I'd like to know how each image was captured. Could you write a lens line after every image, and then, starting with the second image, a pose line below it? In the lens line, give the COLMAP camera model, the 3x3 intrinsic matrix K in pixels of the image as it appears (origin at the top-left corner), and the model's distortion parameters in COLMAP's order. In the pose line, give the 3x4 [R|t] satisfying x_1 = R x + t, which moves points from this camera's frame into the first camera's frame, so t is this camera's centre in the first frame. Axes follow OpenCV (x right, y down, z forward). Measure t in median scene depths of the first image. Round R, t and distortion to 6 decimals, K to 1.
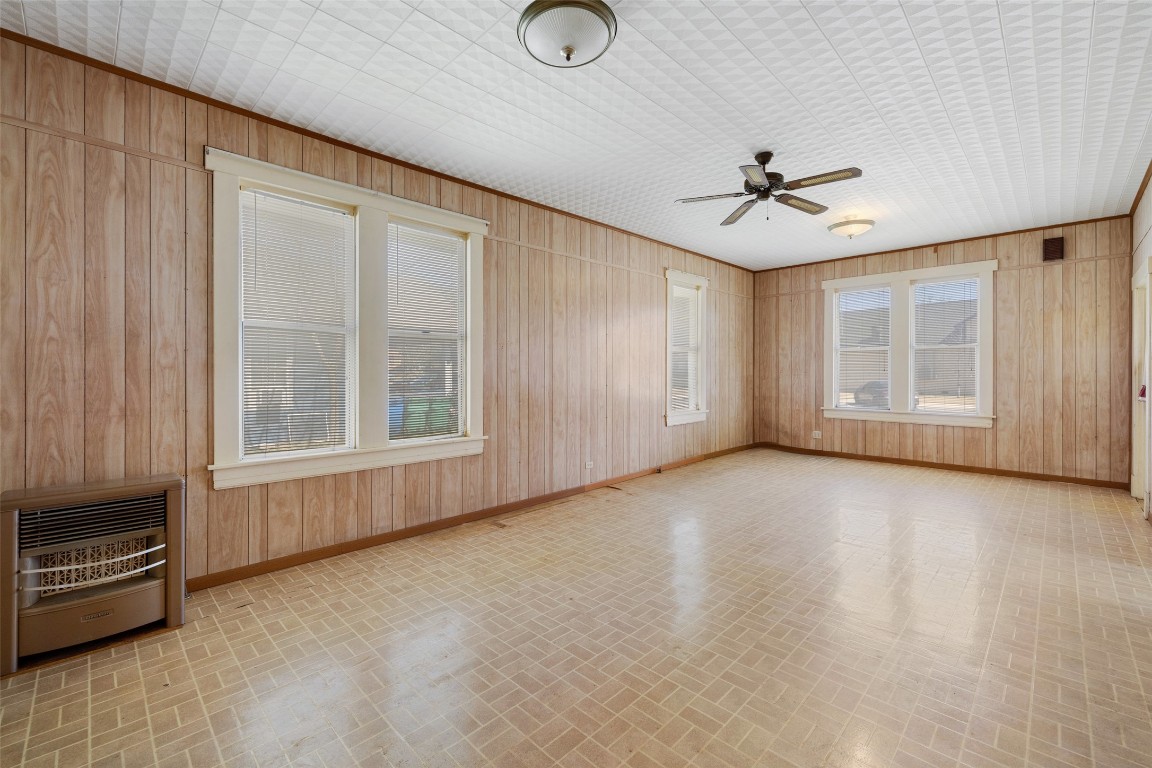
lens RADIAL K [[484.8, 0, 581.4], [0, 484.8, 374.9], [0, 0, 1]] dist [-0.003784, 0.001258]
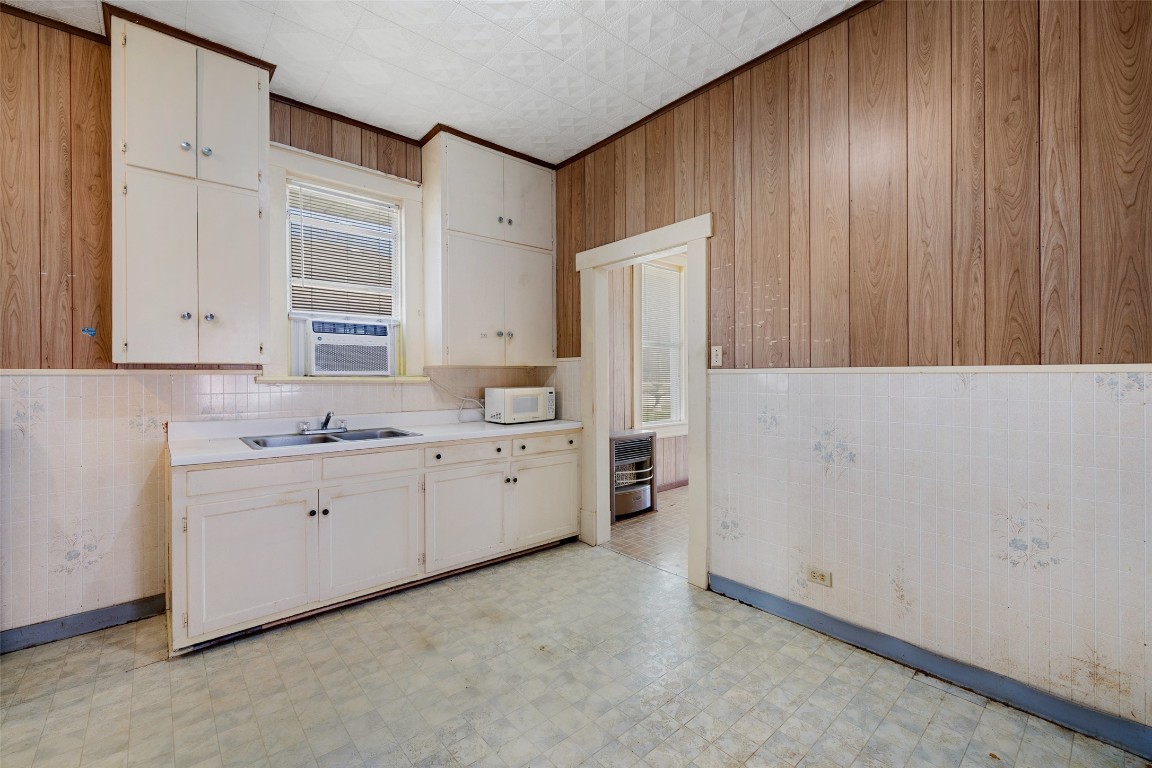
lens RADIAL K [[486.6, 0, 574.4], [0, 486.6, 376.8], [0, 0, 1]] dist [-0.004360, 0.000149]
pose [[0.997668, -0.004439, -0.068113, -0.440500], [0.004664, 0.999984, 0.003145, 0.002067], [0.068098, -0.003456, 0.997673, -0.371946]]
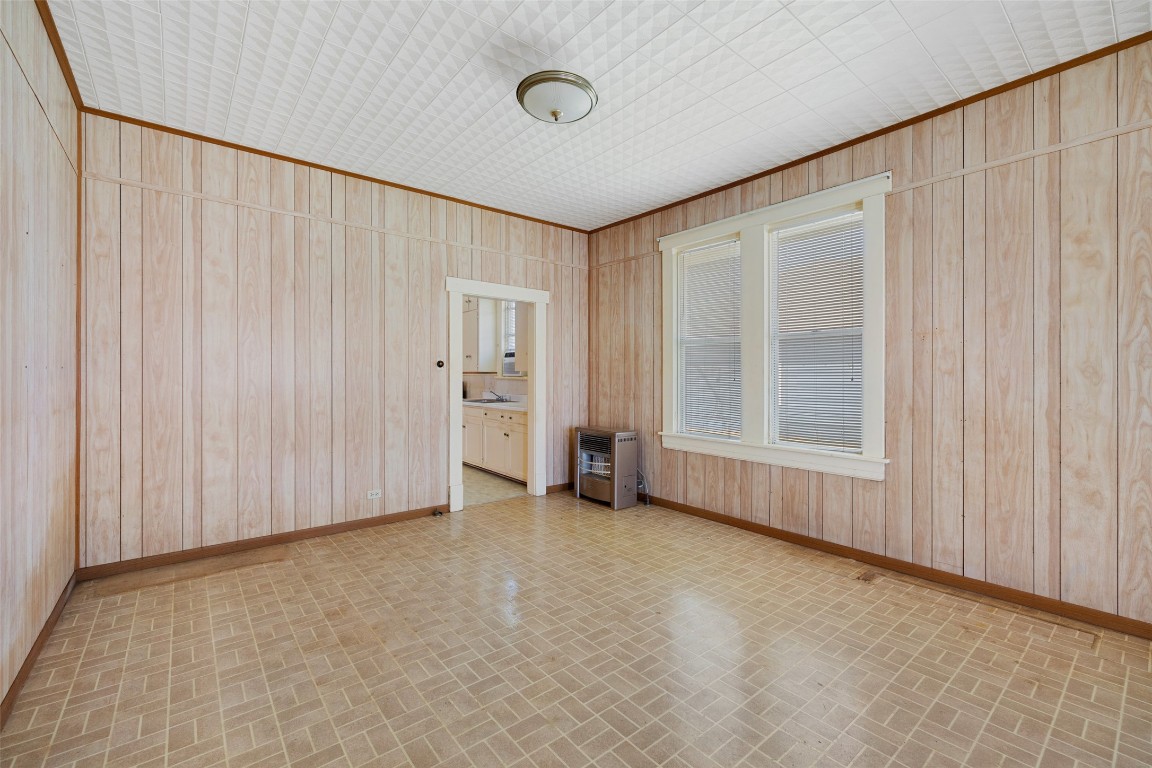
lens RADIAL K [[484.8, 0, 581.2], [0, 484.8, 375.4], [0, 0, 1]] dist [-0.003784, 0.001258]
pose [[-0.107040, 0.004359, -0.994245, 0.458838], [-0.000787, 0.999990, 0.004469, -0.005504], [0.994254, 0.001261, -0.107036, 0.467758]]
